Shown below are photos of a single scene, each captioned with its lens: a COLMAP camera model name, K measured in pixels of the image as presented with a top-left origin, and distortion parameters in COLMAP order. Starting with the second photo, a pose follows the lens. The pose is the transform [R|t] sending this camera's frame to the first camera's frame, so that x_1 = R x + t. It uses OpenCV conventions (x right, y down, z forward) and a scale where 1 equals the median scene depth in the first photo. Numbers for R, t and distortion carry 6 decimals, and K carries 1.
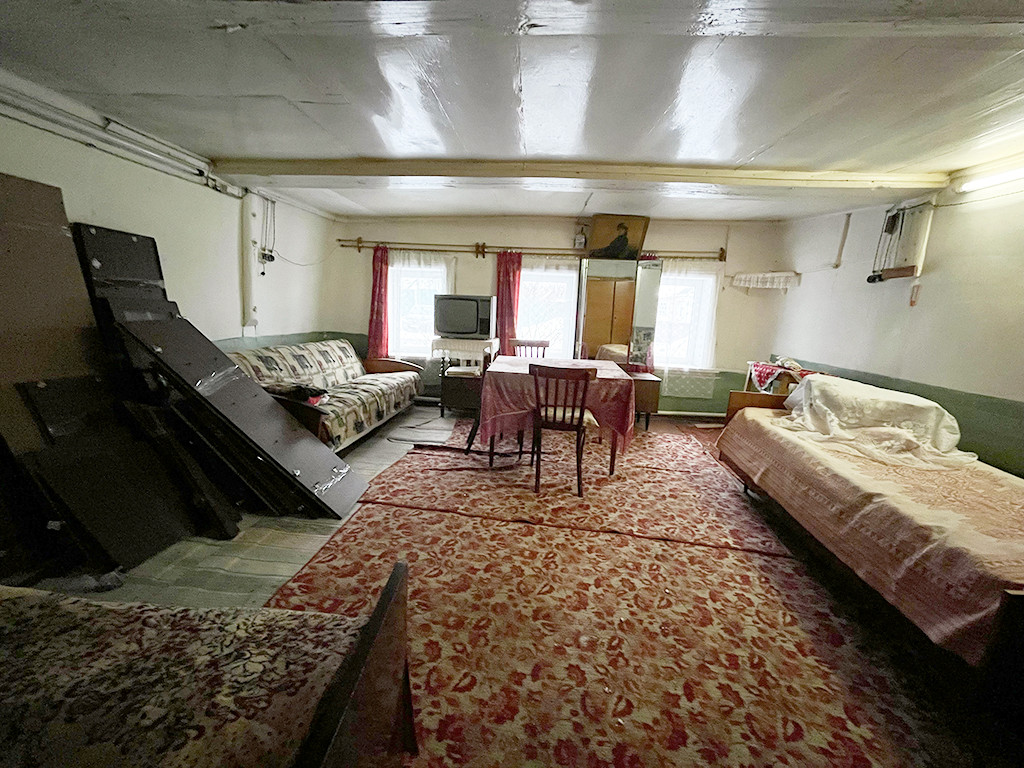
lens RADIAL K [[413.2, 0, 511.6], [0, 413.2, 379.1], [0, 0, 1]] dist [-0.007564, 0.000388]
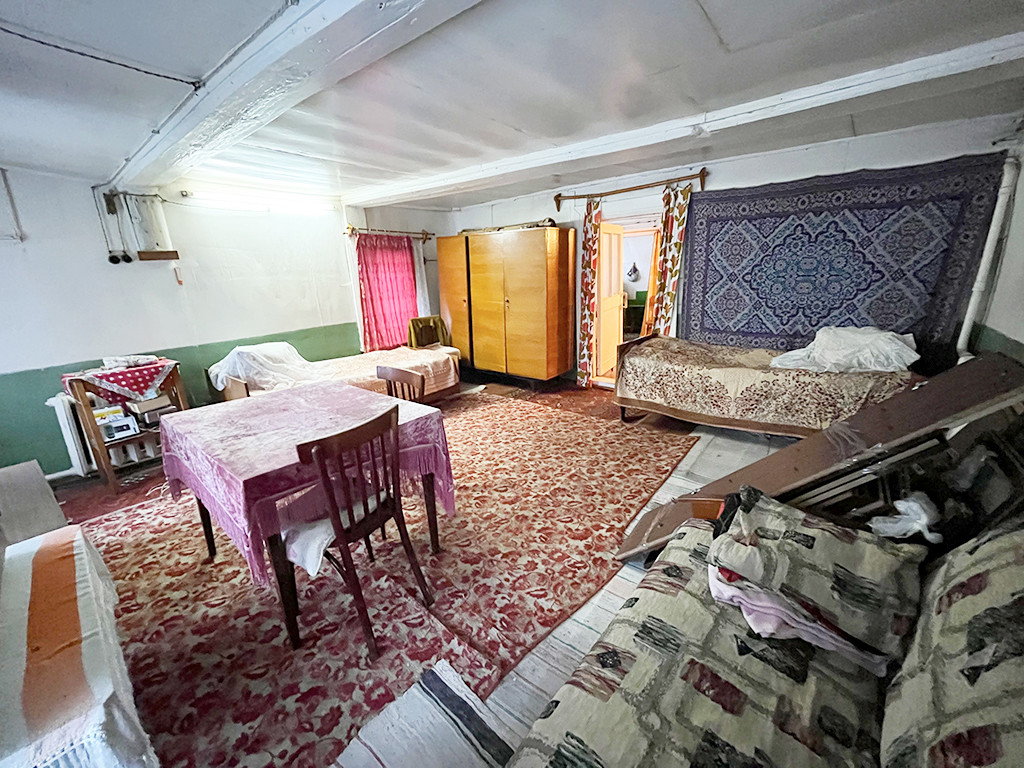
lens RADIAL K [[413.2, 0, 509.9], [0, 413.2, 379.4], [0, 0, 1]] dist [-0.007564, 0.000388]
pose [[-0.820835, -0.161623, 0.547820, -0.666281], [0.101396, 0.902660, 0.418239, -0.431159], [-0.562093, 0.398852, -0.724548, 1.857093]]
